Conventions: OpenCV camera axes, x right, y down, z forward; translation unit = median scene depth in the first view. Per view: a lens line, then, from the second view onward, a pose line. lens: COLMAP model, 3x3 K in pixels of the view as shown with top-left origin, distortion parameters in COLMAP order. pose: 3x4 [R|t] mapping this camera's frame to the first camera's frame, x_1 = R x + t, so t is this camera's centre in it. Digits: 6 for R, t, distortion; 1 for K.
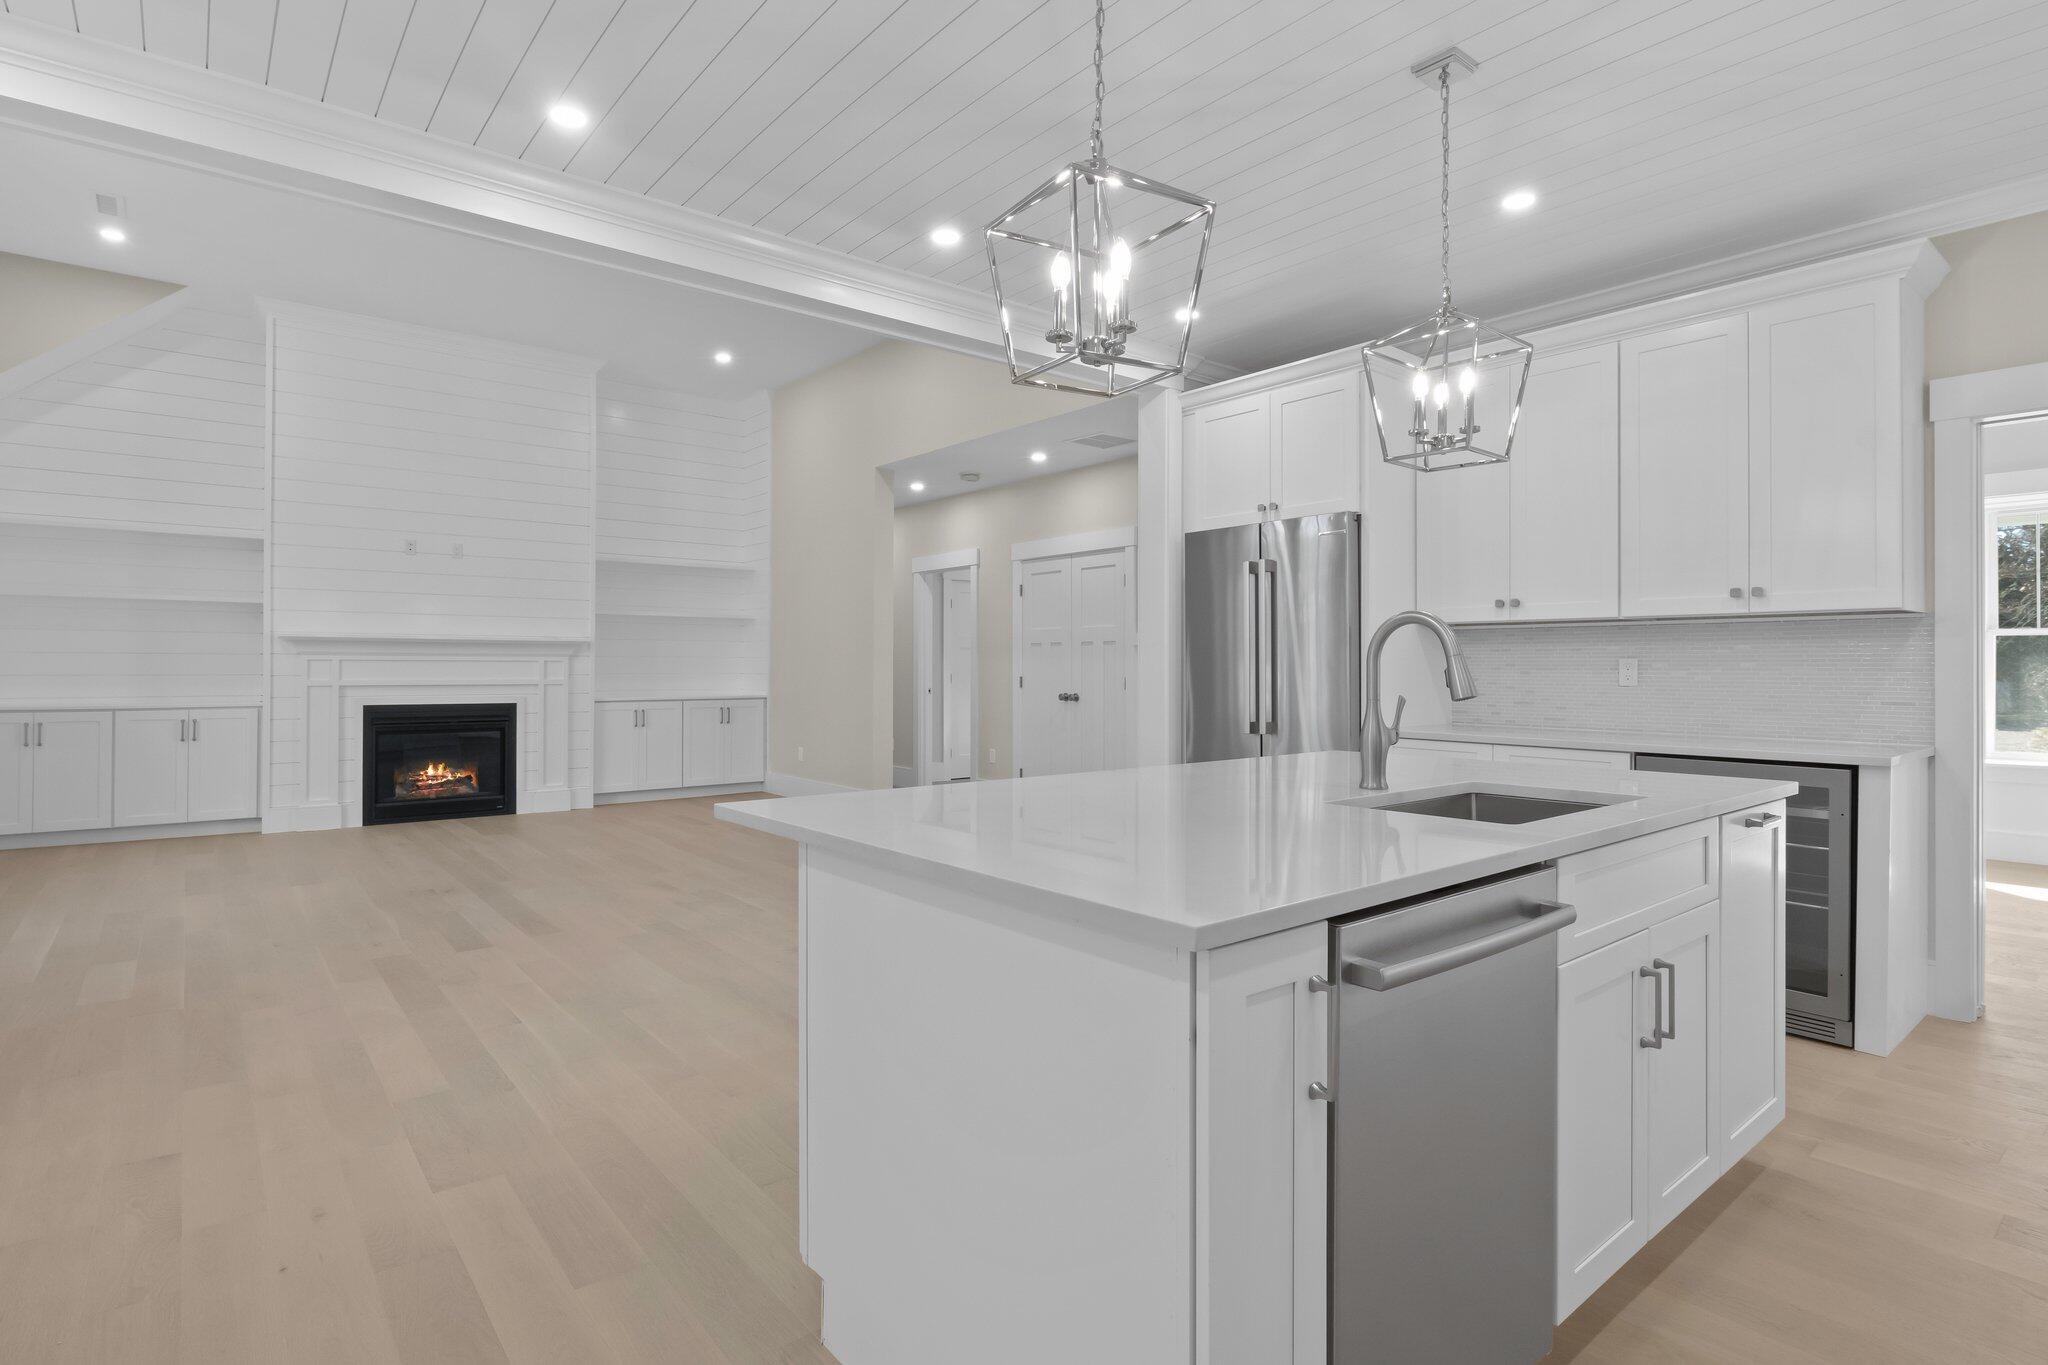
lens RADIAL K [[1013.2, 0, 1031.4], [0, 1013.2, 666.9], [0, 0, 1]] dist [-0.007698, -0.000724]
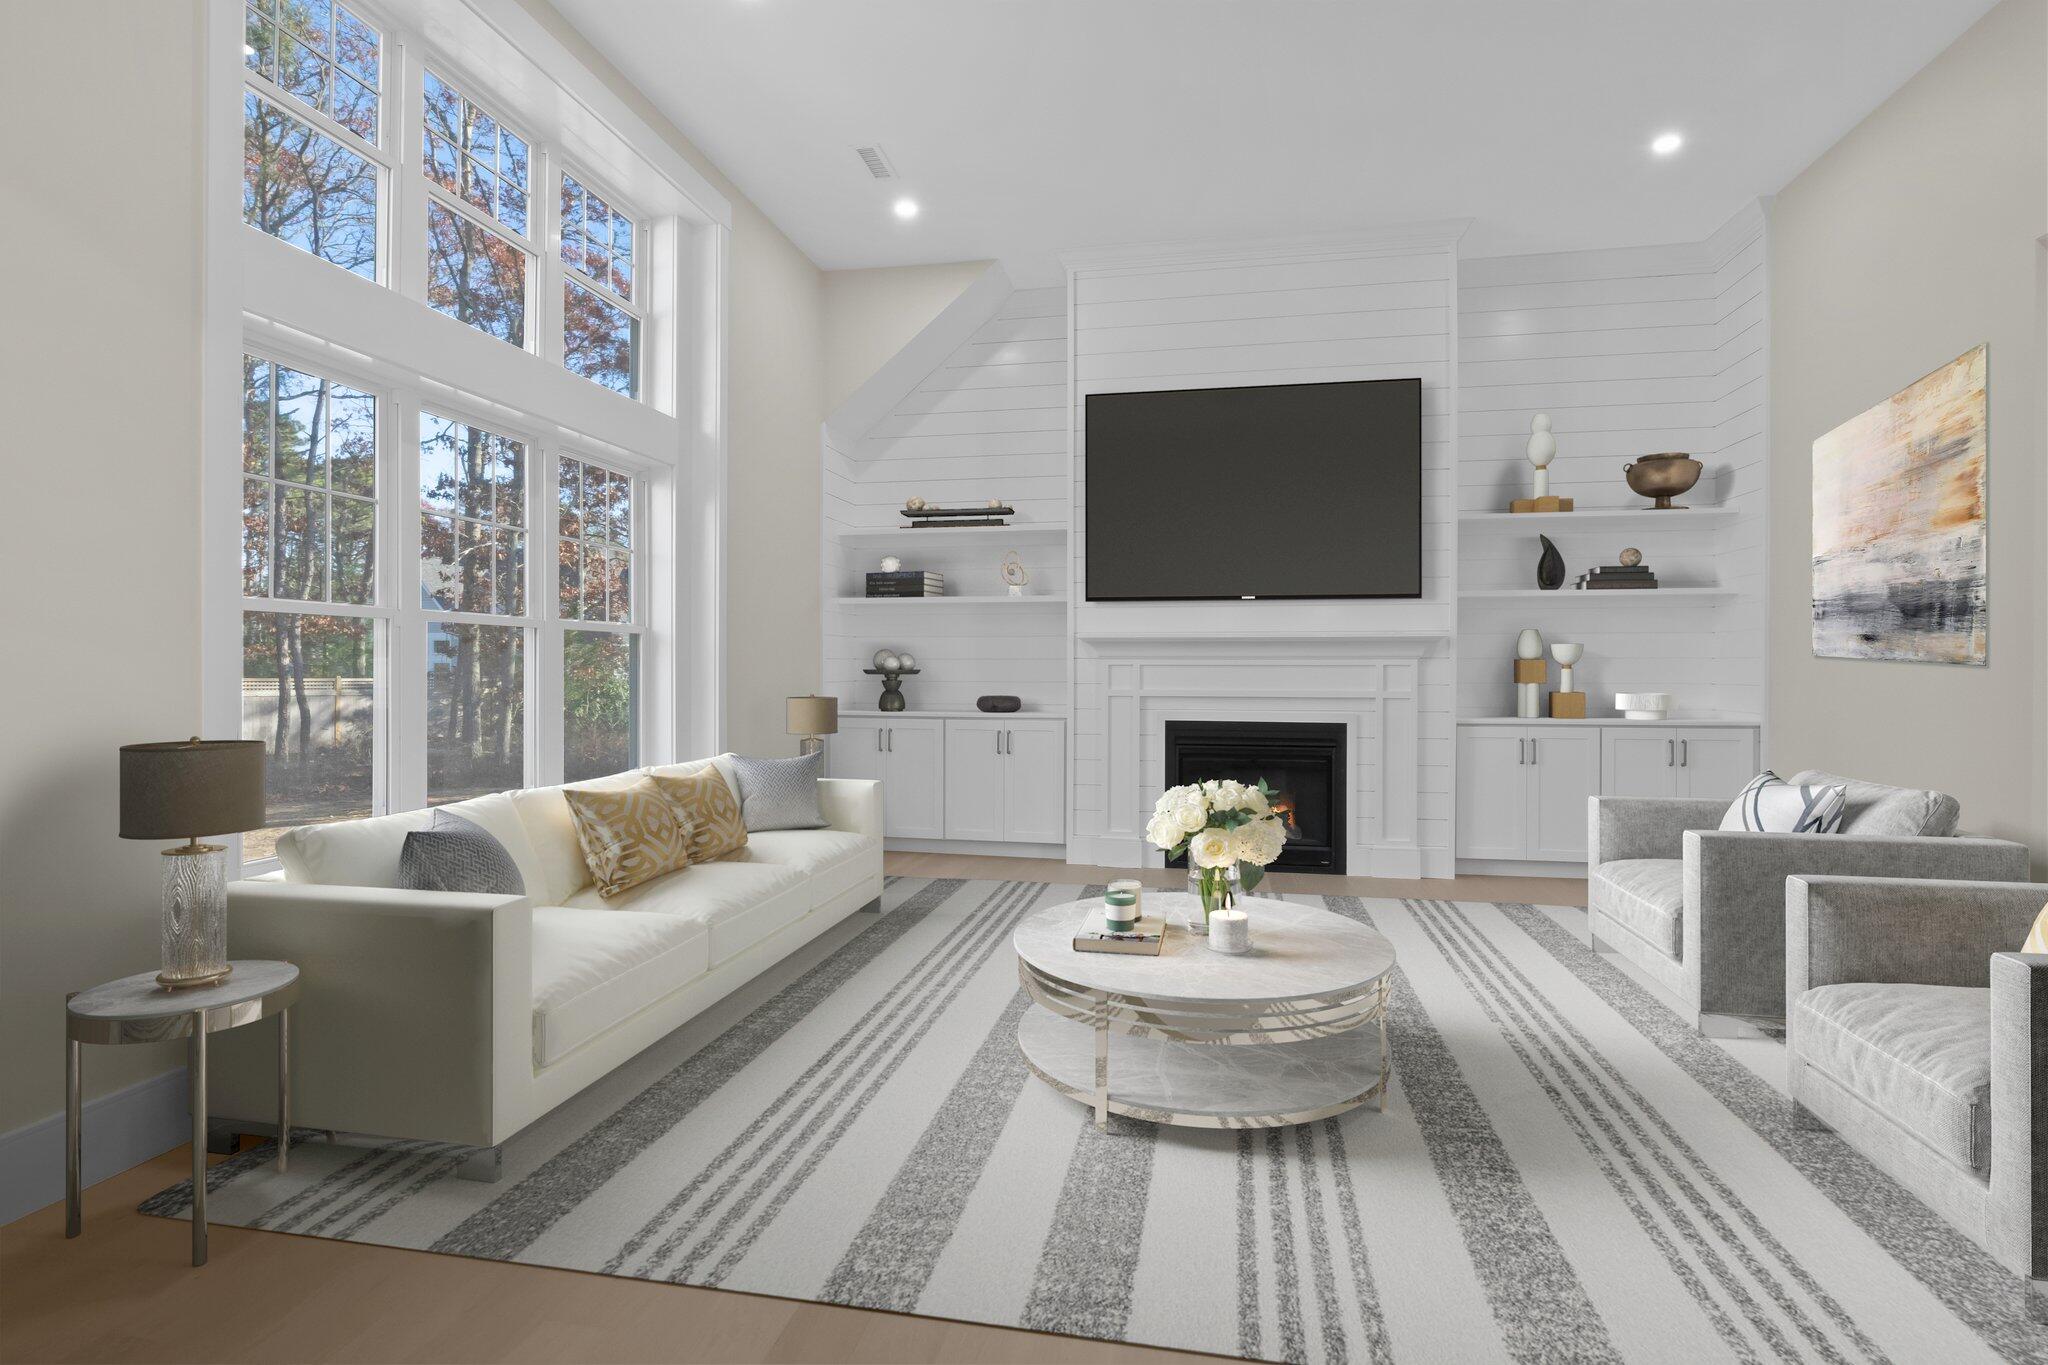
lens RADIAL K [[1013.2, 0, 1018.0], [0, 1013.2, 676.5], [0, 0, 1]] dist [-0.007698, -0.000724]
pose [[0.618883, 0.001182, -0.785482, -0.084329], [0.000085, 0.999999, 0.001571, 0.001207], [0.785483, -0.001039, 0.618882, 0.368066]]
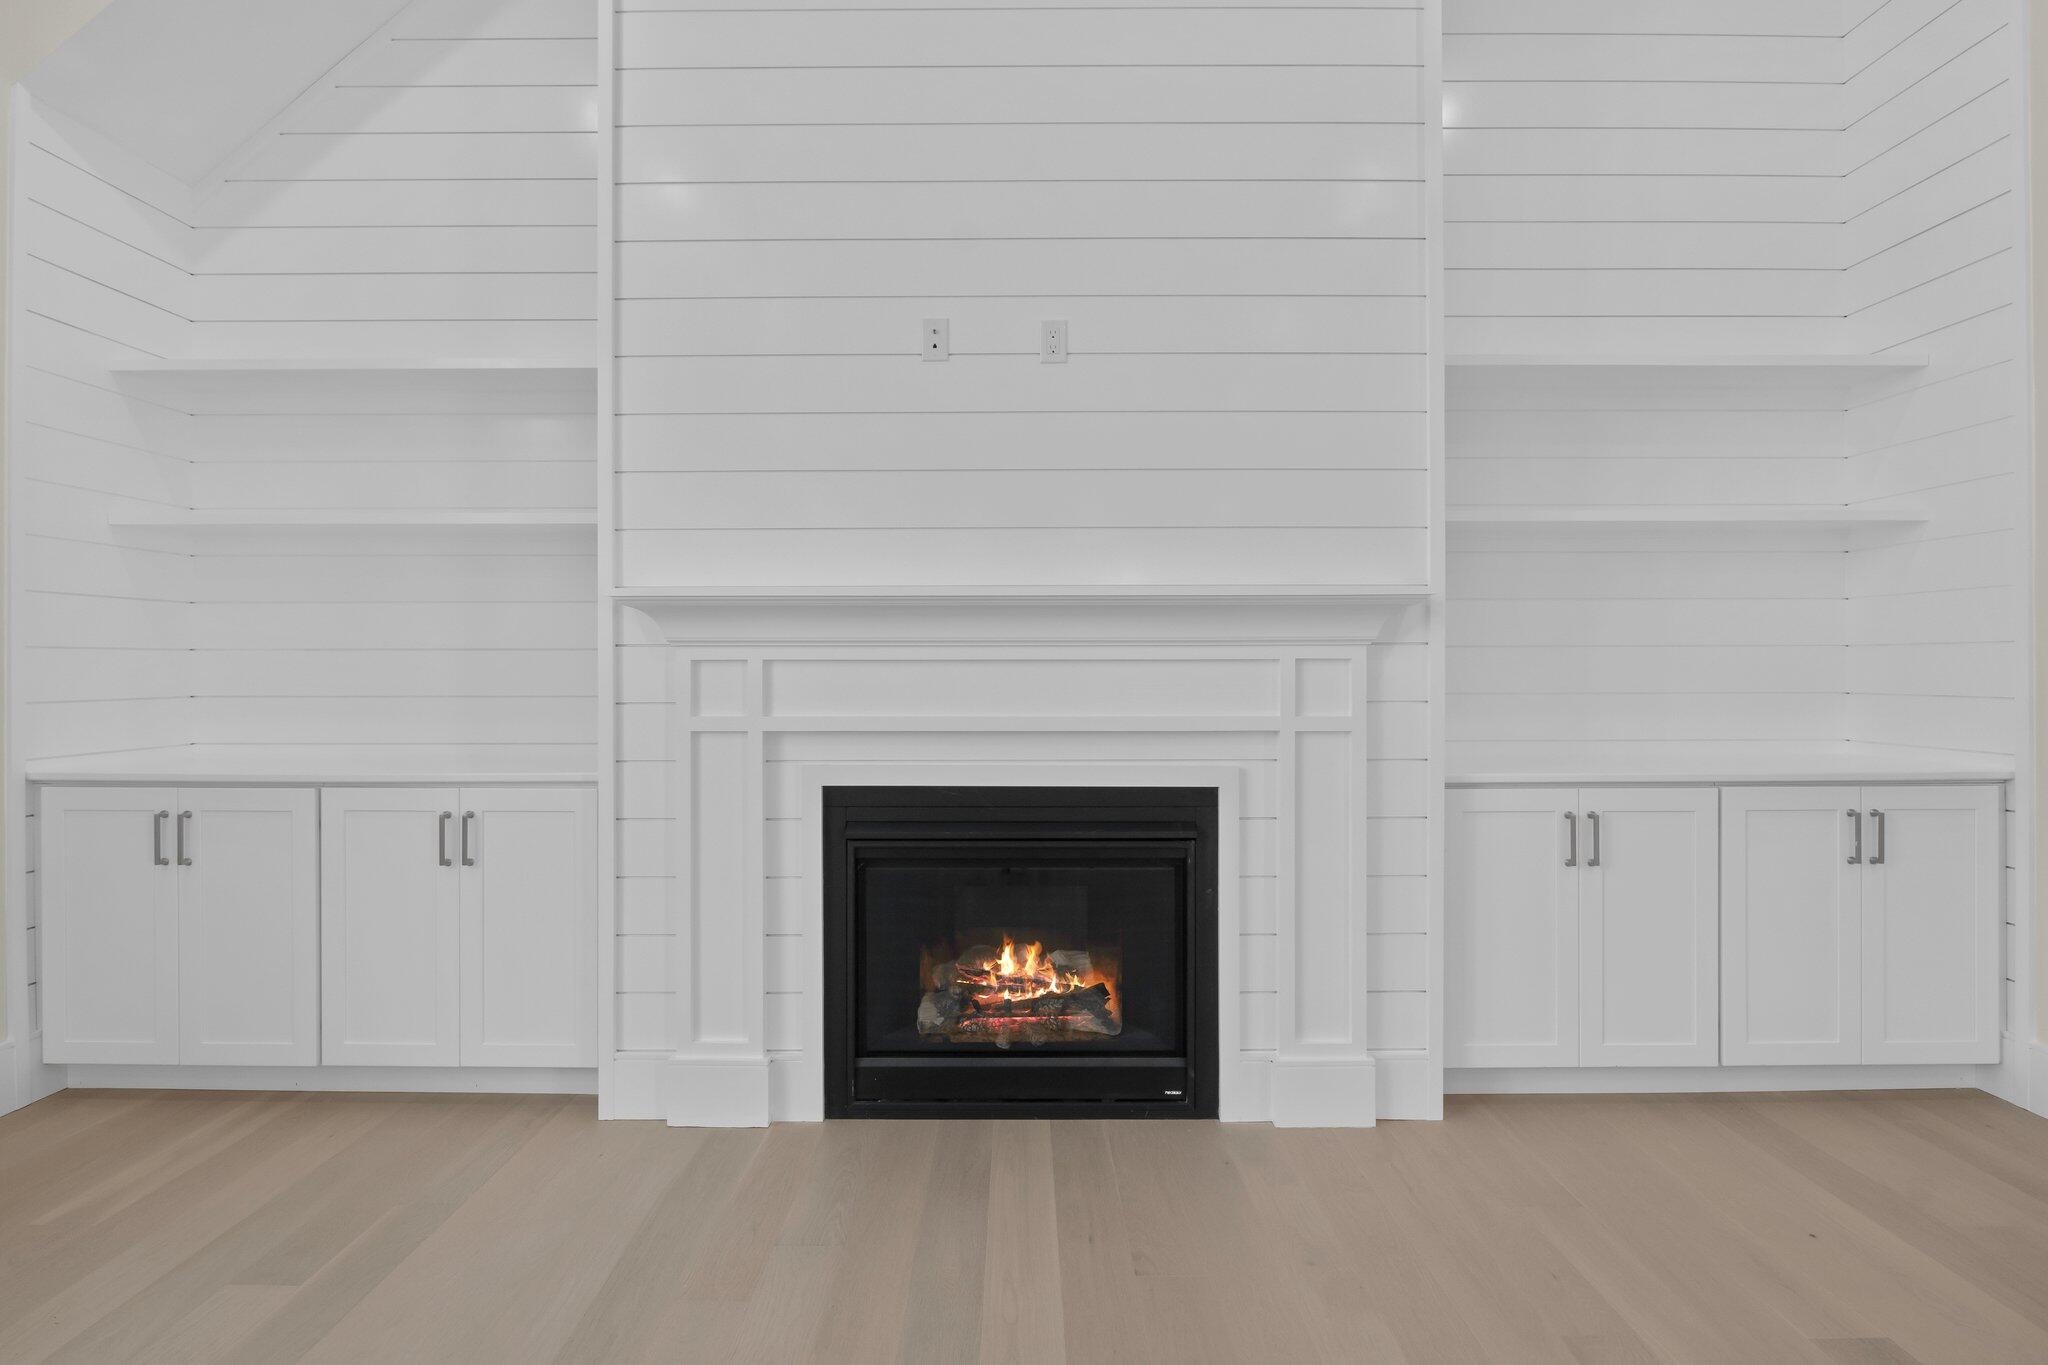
lens RADIAL K [[1013.2, 0, 1027.2], [0, 1013.2, 684.8], [0, 0, 1]] dist [-0.007698, -0.000724]
pose [[0.741342, -0.010220, -0.671050, -0.336687], [0.004398, 0.999937, -0.010370, 0.005755], [0.671113, 0.004737, 0.741340, 0.721057]]
